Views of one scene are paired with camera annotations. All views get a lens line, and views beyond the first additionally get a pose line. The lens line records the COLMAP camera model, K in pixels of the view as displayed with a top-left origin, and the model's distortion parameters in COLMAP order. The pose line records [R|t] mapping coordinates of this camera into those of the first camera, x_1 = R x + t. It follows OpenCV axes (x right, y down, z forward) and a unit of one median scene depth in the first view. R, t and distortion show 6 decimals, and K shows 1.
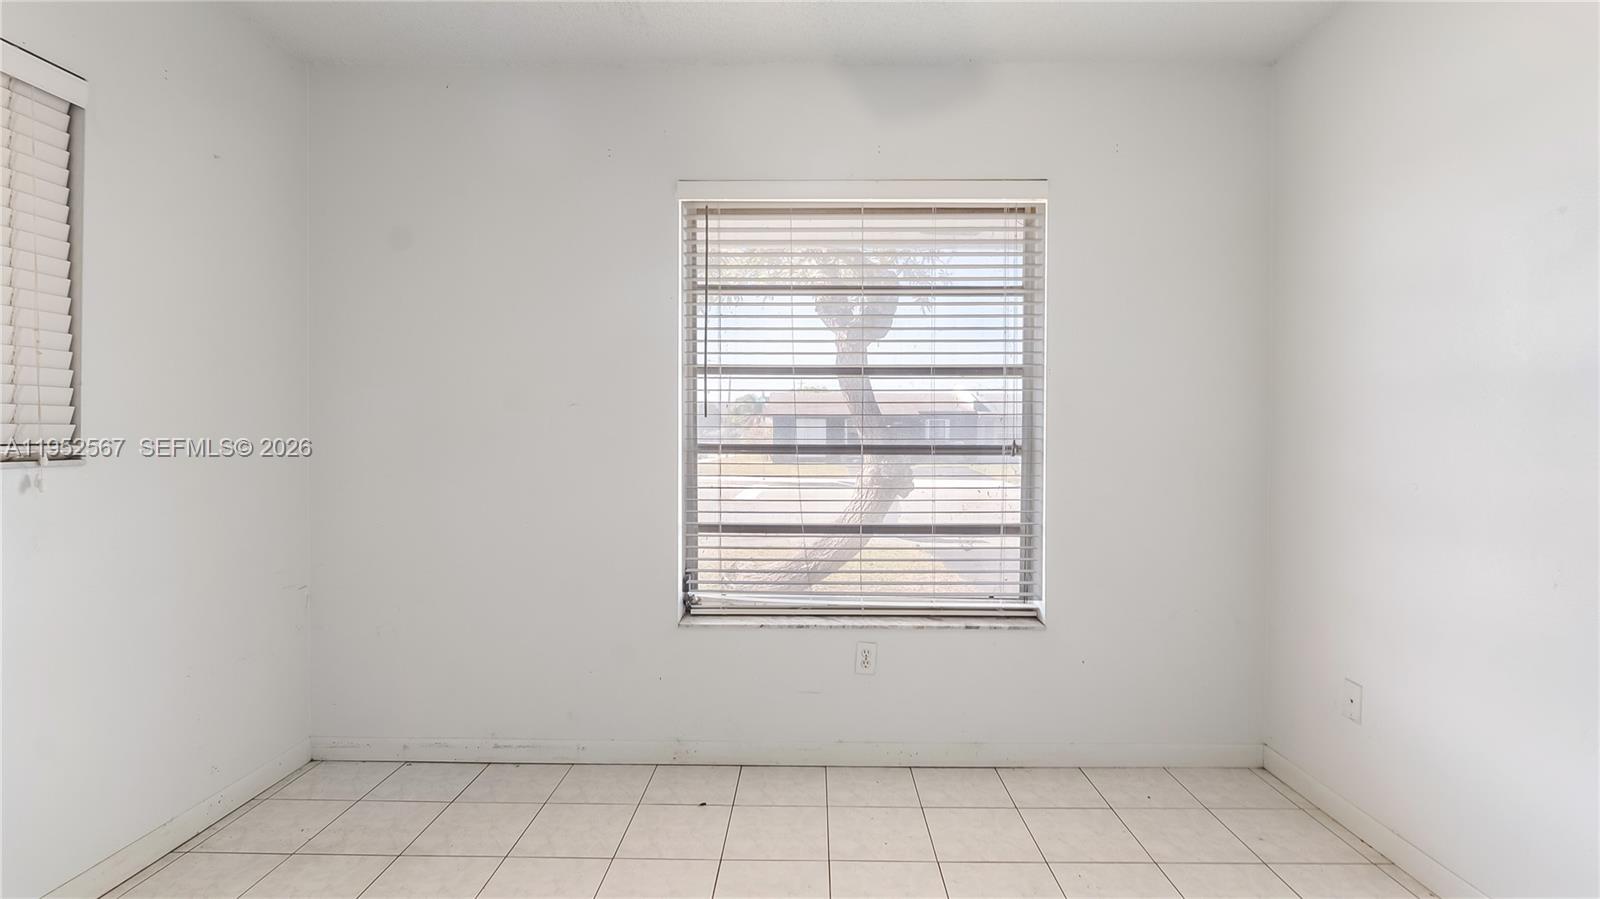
lens RADIAL K [[738.9, 0, 800.0], [0, 738.9, 449.5], [0, 0, 1]] dist [-0.006028, 0.000261]
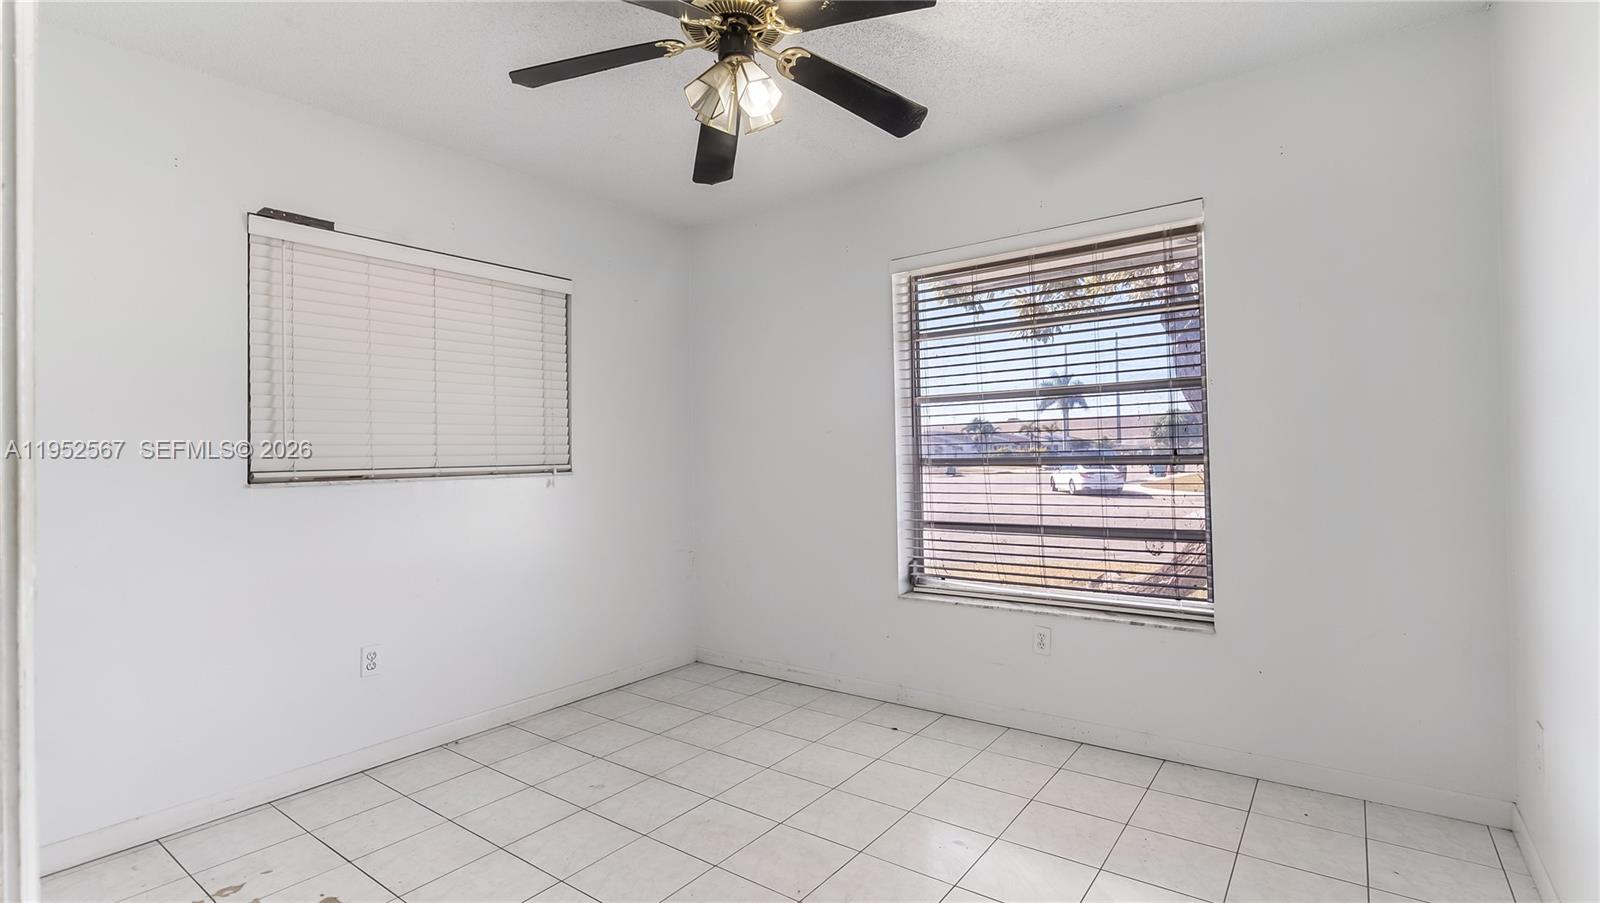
lens RADIAL K [[738.9, 0, 800.0], [0, 738.9, 451.5], [0, 0, 1]] dist [-0.006028, 0.000261]
pose [[0.806511, -0.023896, -0.590736, 0.480745], [0.010648, 0.999608, -0.025898, 0.011923], [0.591123, 0.014597, 0.806449, -0.166031]]
